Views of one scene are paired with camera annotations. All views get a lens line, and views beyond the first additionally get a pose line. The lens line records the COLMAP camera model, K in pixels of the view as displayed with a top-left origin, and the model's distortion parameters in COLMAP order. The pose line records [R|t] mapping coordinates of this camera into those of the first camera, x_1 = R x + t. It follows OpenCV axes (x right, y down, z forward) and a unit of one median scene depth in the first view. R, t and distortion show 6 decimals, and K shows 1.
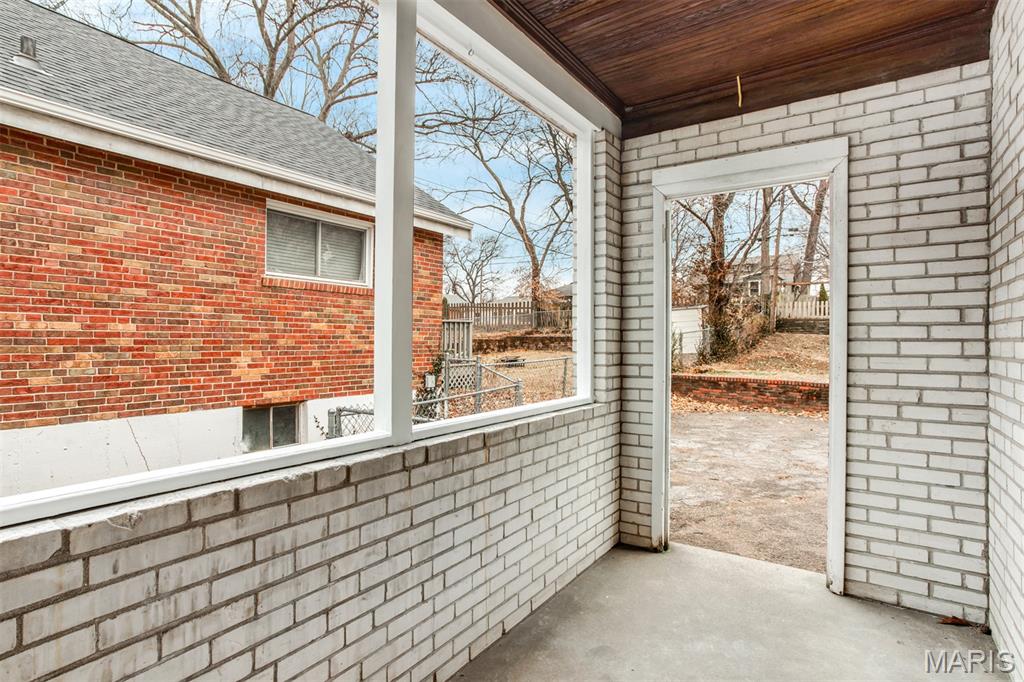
lens RADIAL K [[514.3, 0, 511.4], [0, 514.3, 341.6], [0, 0, 1]] dist [-0.020190, -0.000609]
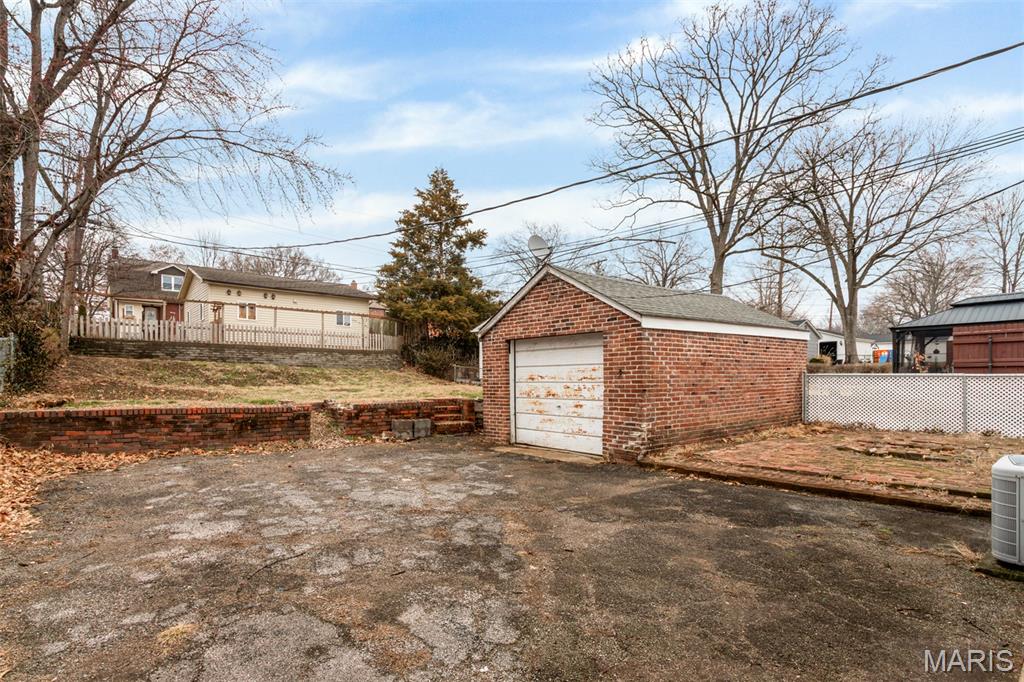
lens RADIAL K [[514.3, 0, 510.8], [0, 514.3, 343.8], [0, 0, 1]] dist [-0.020190, -0.000609]
pose [[0.269398, 0.058422, 0.961255, -0.059953], [0.000917, 0.998142, -0.060921, 0.028495], [-0.963029, 0.017293, 0.268844, 0.379037]]
